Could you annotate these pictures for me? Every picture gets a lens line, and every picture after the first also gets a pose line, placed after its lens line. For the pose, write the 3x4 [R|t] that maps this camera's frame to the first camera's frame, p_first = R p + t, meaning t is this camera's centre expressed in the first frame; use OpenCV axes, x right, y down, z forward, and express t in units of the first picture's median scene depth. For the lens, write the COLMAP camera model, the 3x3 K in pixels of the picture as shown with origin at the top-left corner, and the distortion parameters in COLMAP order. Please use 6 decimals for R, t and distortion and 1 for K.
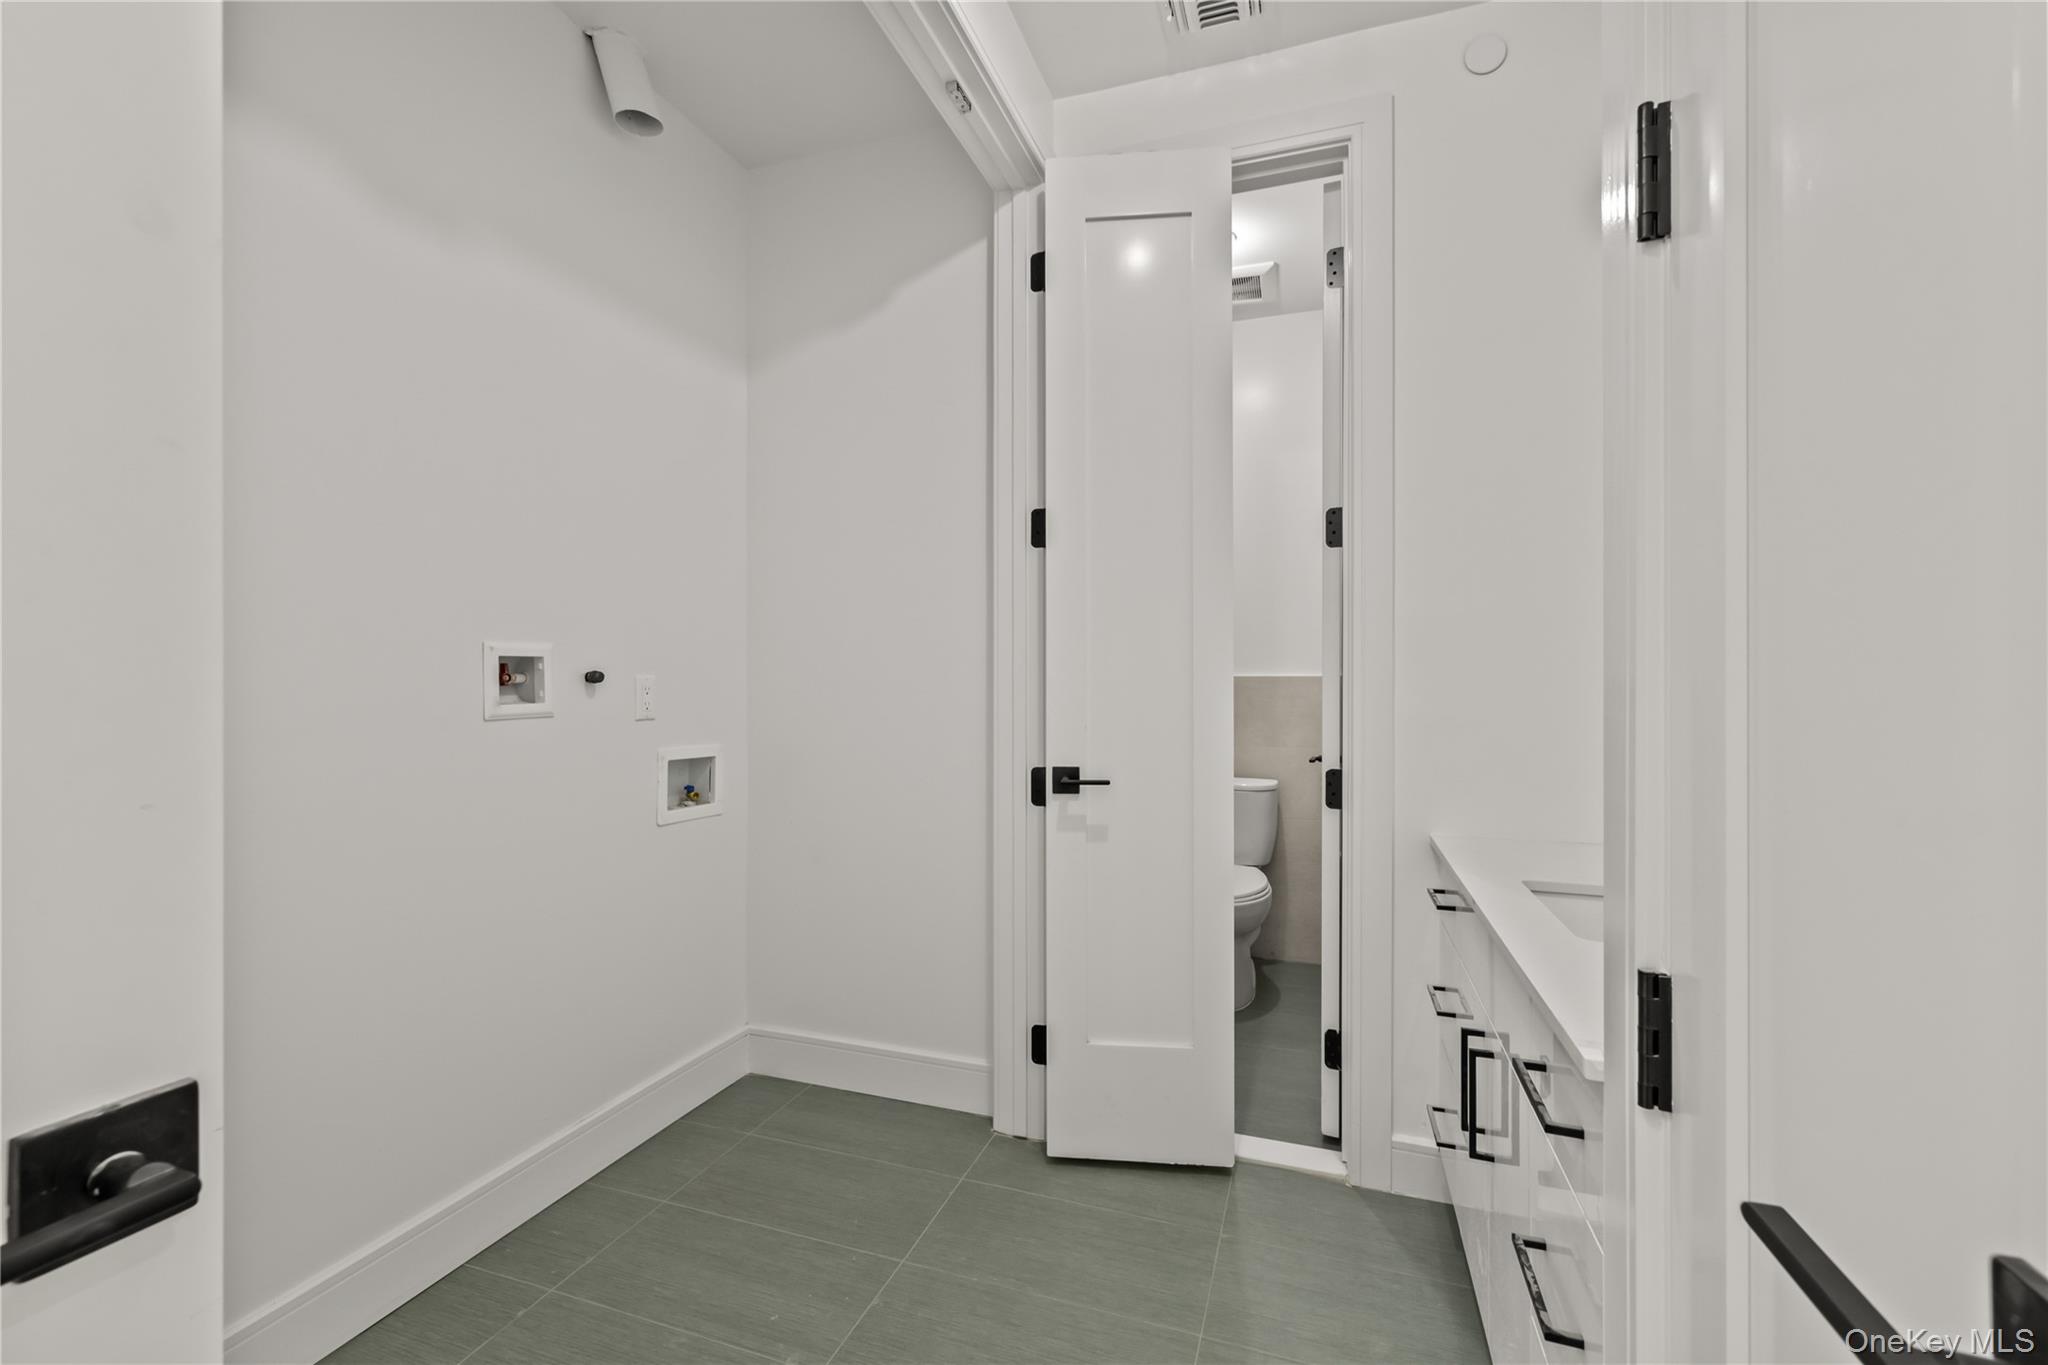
lens RADIAL K [[863.9, 0, 1024.0], [0, 863.9, 682.5], [0, 0, 1]] dist [0.001189, -0.000132]
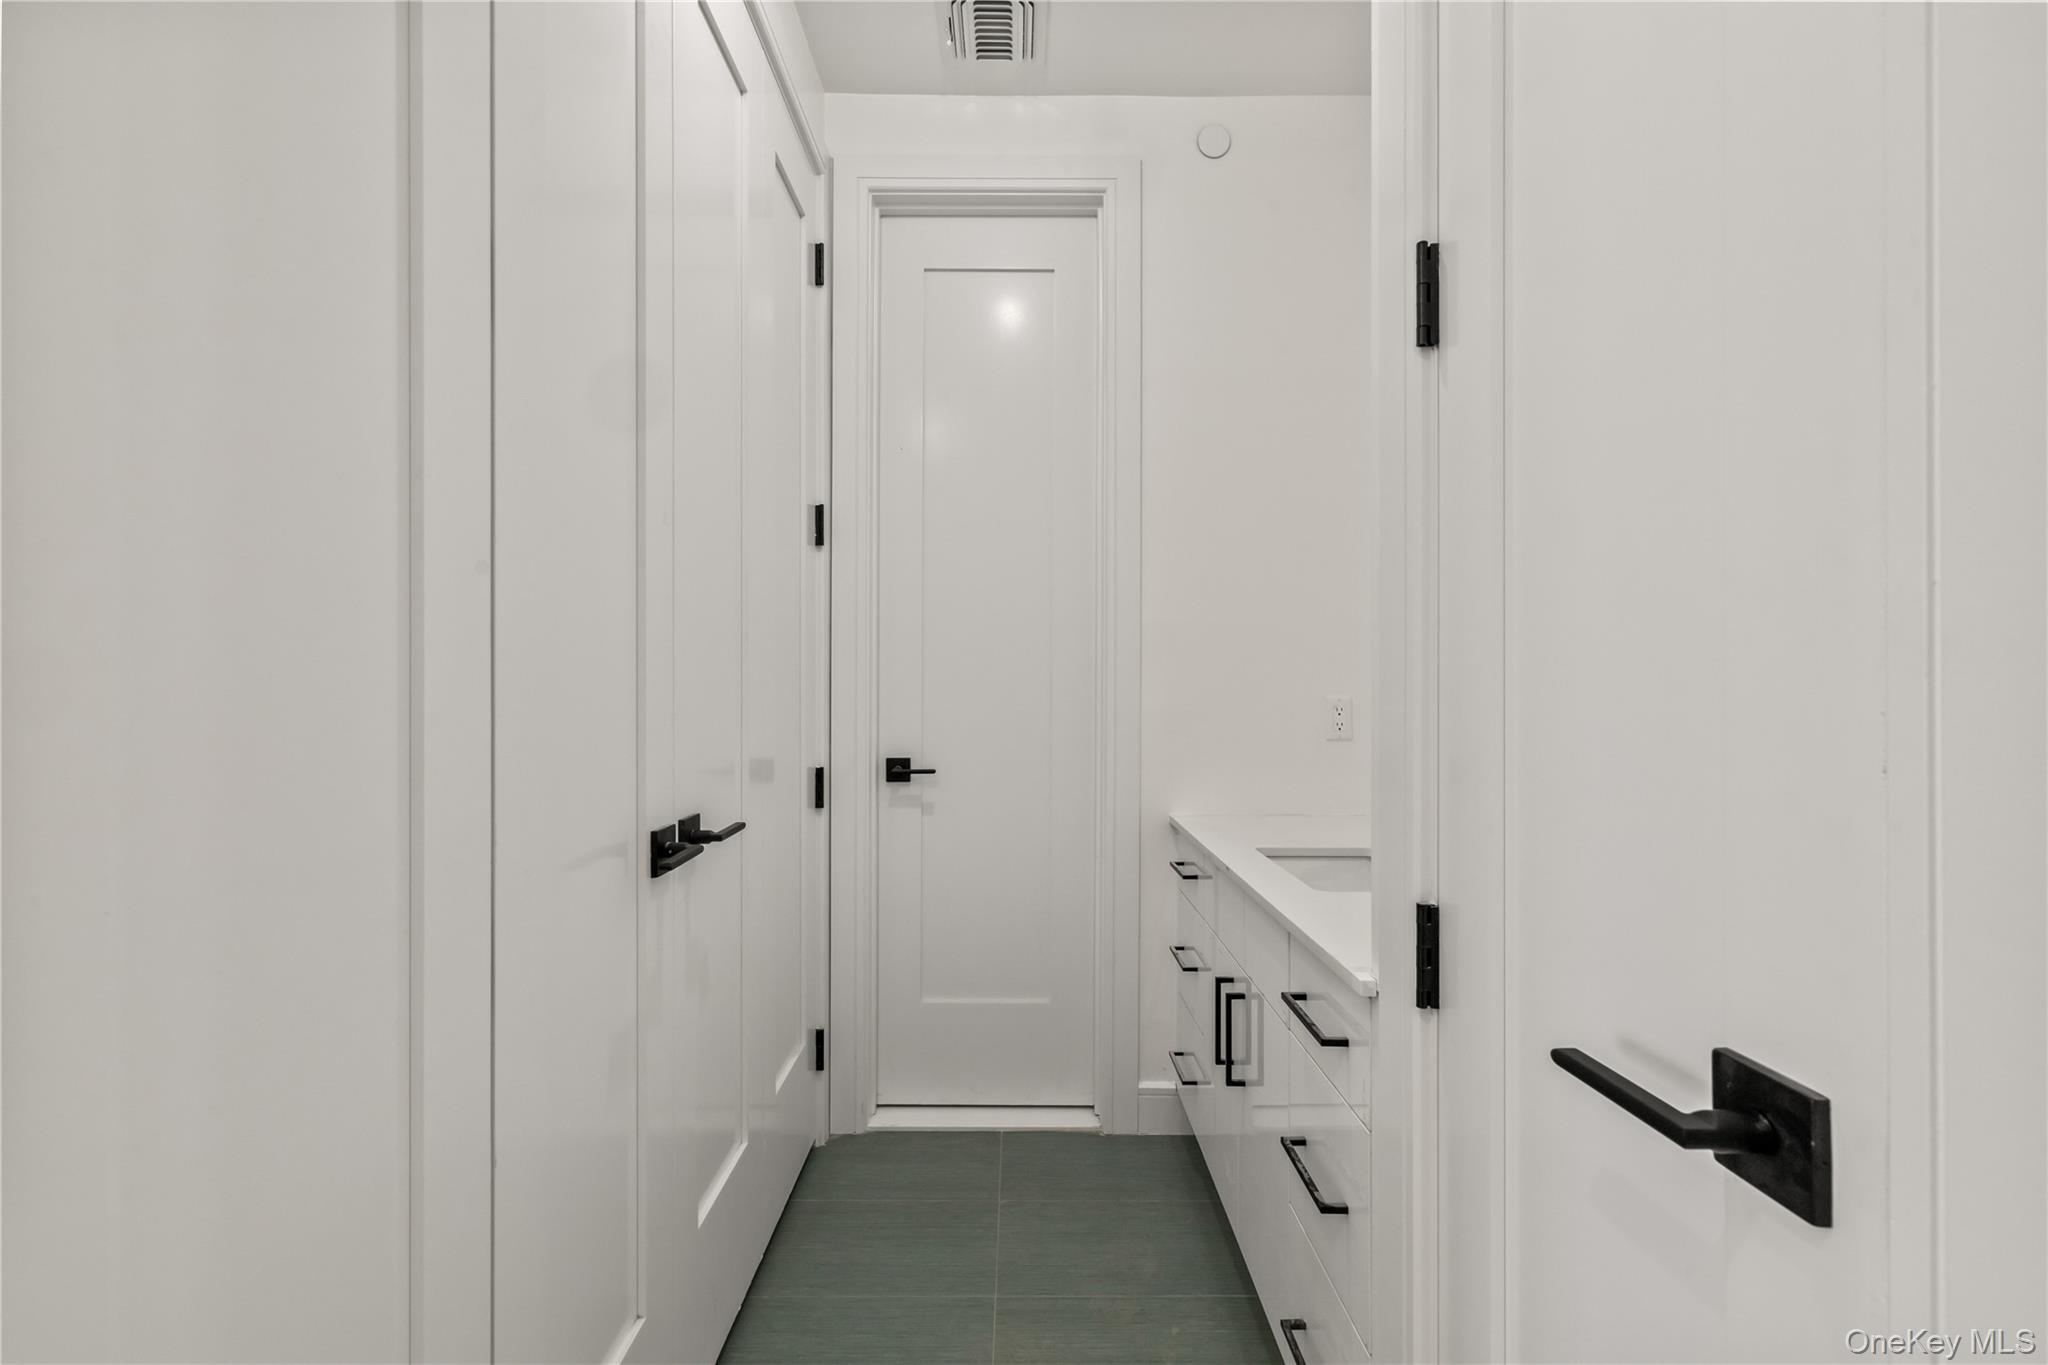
lens RADIAL K [[863.9, 0, 1024.0], [0, 863.9, 682.5], [0, 0, 1]] dist [0.001189, -0.000132]
pose [[0.941820, -0.002108, 0.336111, -0.122230], [0.001257, 0.999995, 0.002751, -0.002813], [-0.336116, -0.002168, 0.941818, -0.012924]]
